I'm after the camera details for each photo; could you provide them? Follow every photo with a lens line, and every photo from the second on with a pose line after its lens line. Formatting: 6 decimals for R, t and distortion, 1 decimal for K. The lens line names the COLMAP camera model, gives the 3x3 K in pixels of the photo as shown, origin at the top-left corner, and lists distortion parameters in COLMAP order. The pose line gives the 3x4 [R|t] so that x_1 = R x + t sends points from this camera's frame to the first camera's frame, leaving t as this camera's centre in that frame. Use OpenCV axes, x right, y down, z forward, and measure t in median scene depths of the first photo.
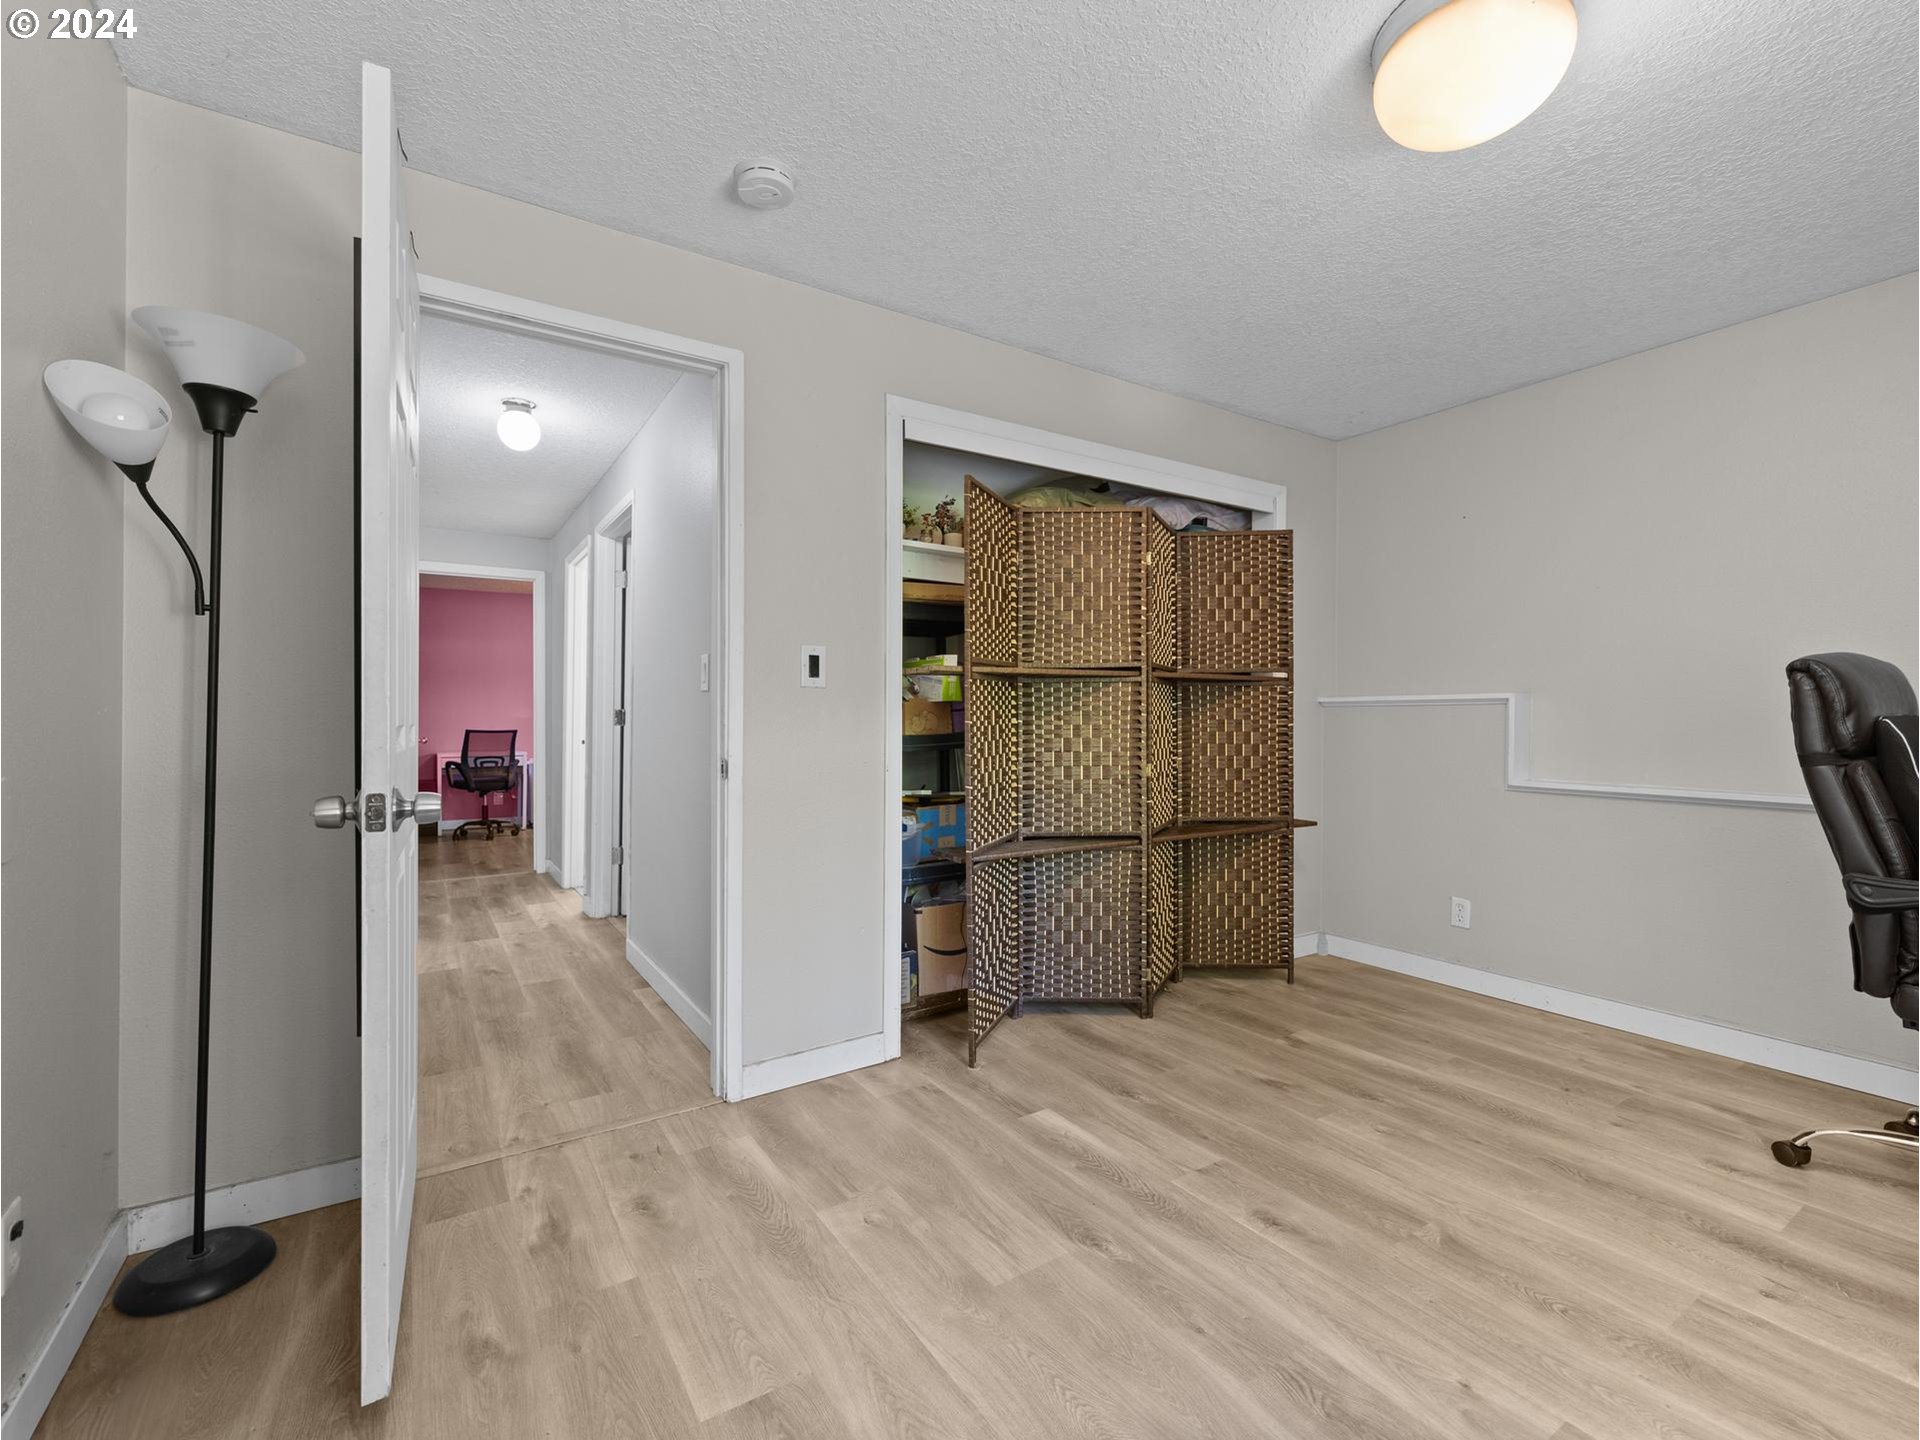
lens RADIAL K [[834.8, 0, 955.0], [0, 834.8, 718.9], [0, 0, 1]] dist [0.003011, 0.000424]
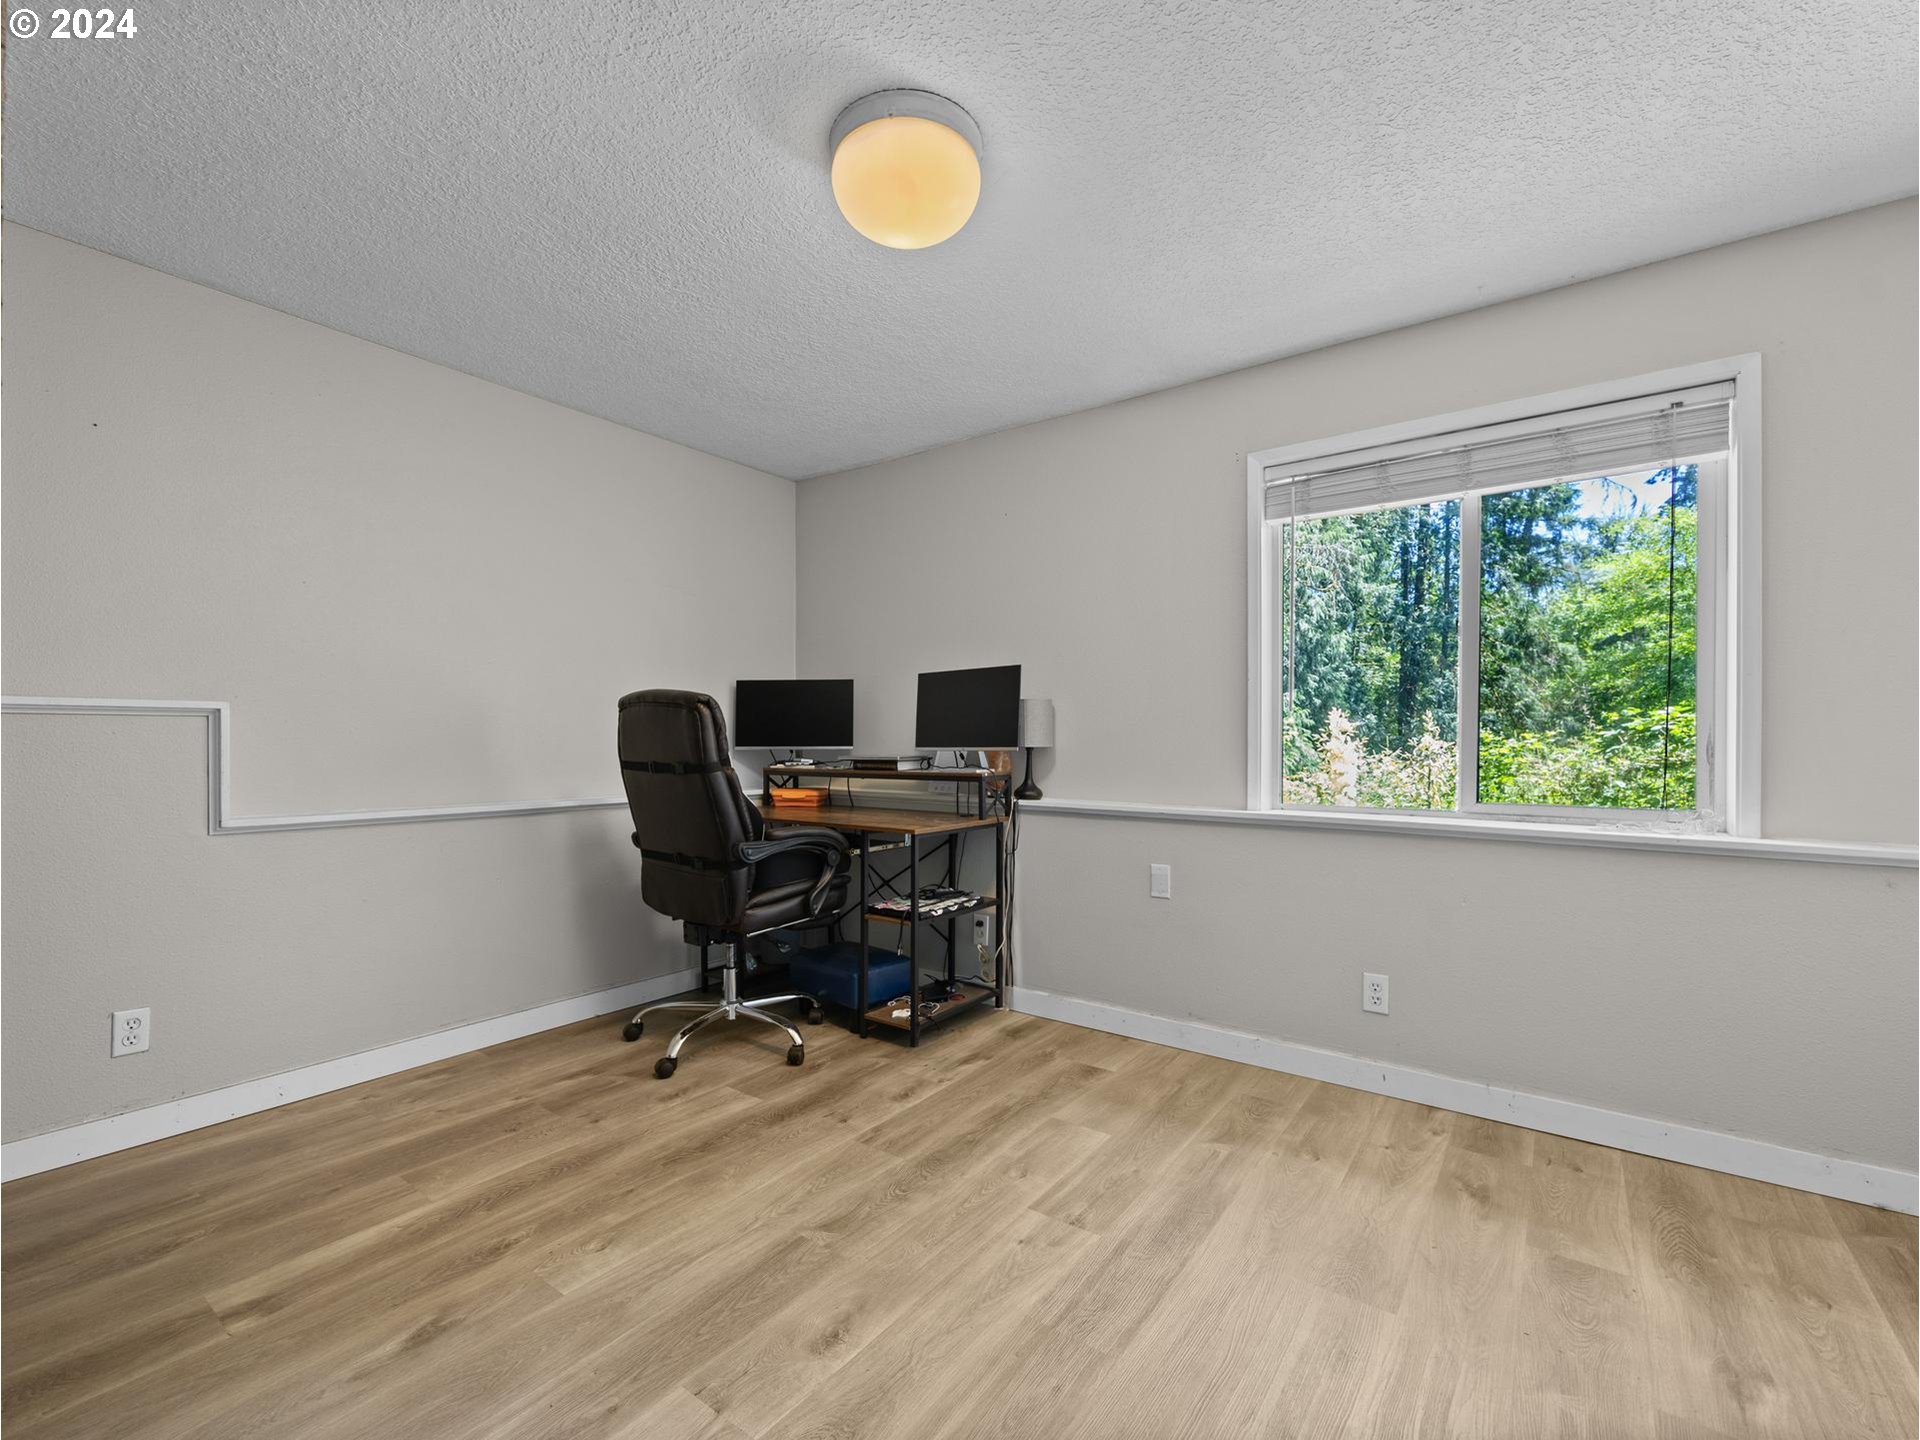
lens RADIAL K [[834.8, 0, 952.8], [0, 834.8, 733.4], [0, 0, 1]] dist [0.003011, 0.000424]
pose [[-0.351038, 0.009888, 0.936309, -0.329839], [-0.005342, 0.999907, -0.012562, 0.004528], [-0.936346, -0.009411, -0.350953, 0.864225]]
